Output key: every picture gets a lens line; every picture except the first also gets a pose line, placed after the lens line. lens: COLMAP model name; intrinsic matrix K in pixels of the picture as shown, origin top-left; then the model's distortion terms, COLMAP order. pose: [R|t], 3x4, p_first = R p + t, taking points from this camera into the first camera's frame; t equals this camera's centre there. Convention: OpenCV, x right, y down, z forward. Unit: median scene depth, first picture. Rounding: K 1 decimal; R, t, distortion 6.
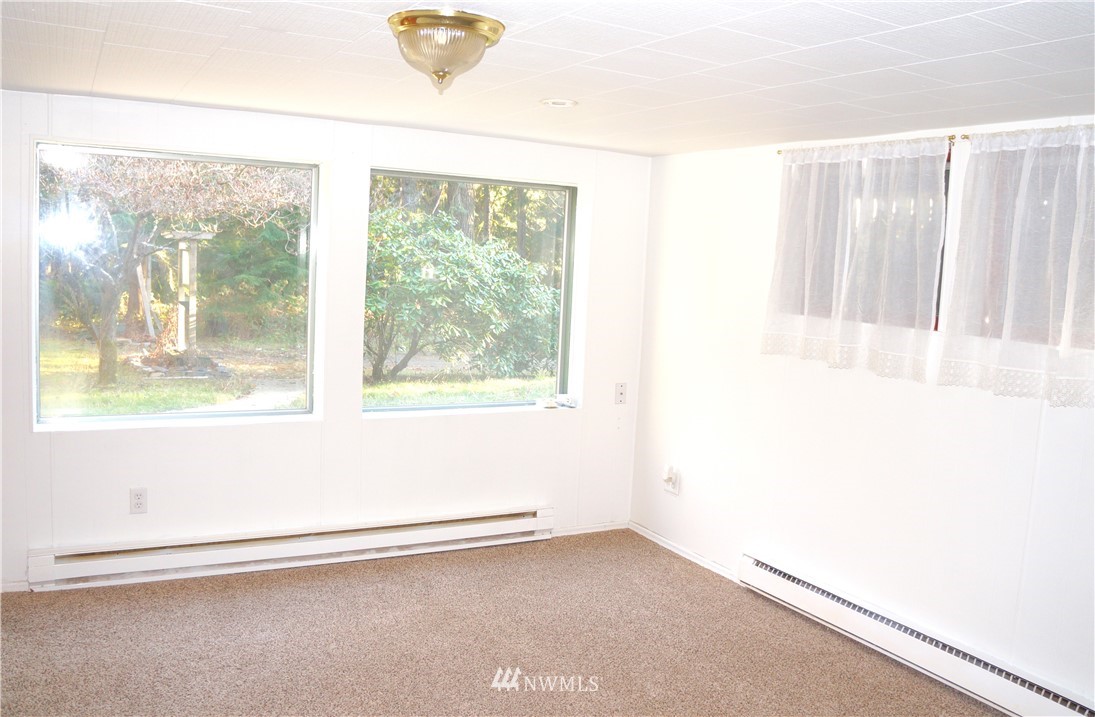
lens RADIAL K [[913.4, 0, 547.5], [0, 913.4, 358.5], [0, 0, 1]] dist [-0.008537, 0.010044]
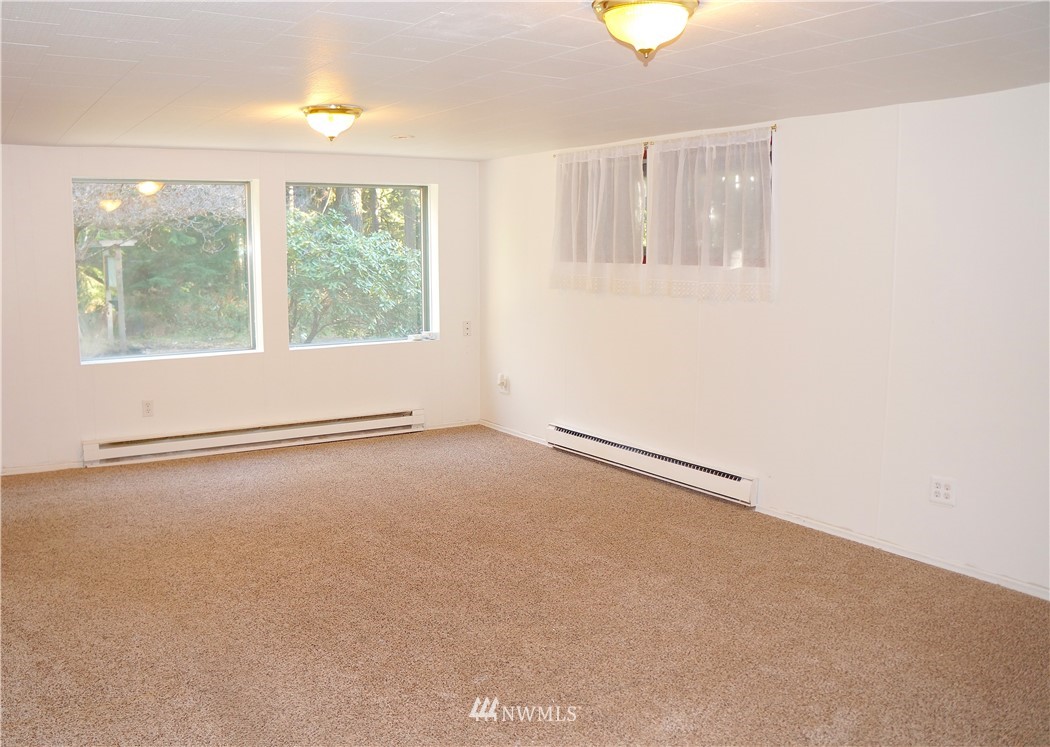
lens RADIAL K [[977.8, 0, 463.2], [0, 977.8, 370.6], [0, 0, 1]] dist [0.007221, -0.001773]
pose [[0.998117, -0.060550, 0.009822, 0.028423], [0.060461, 0.998129, 0.009161, 0.045843], [-0.010358, -0.008550, 0.999910, -0.270964]]
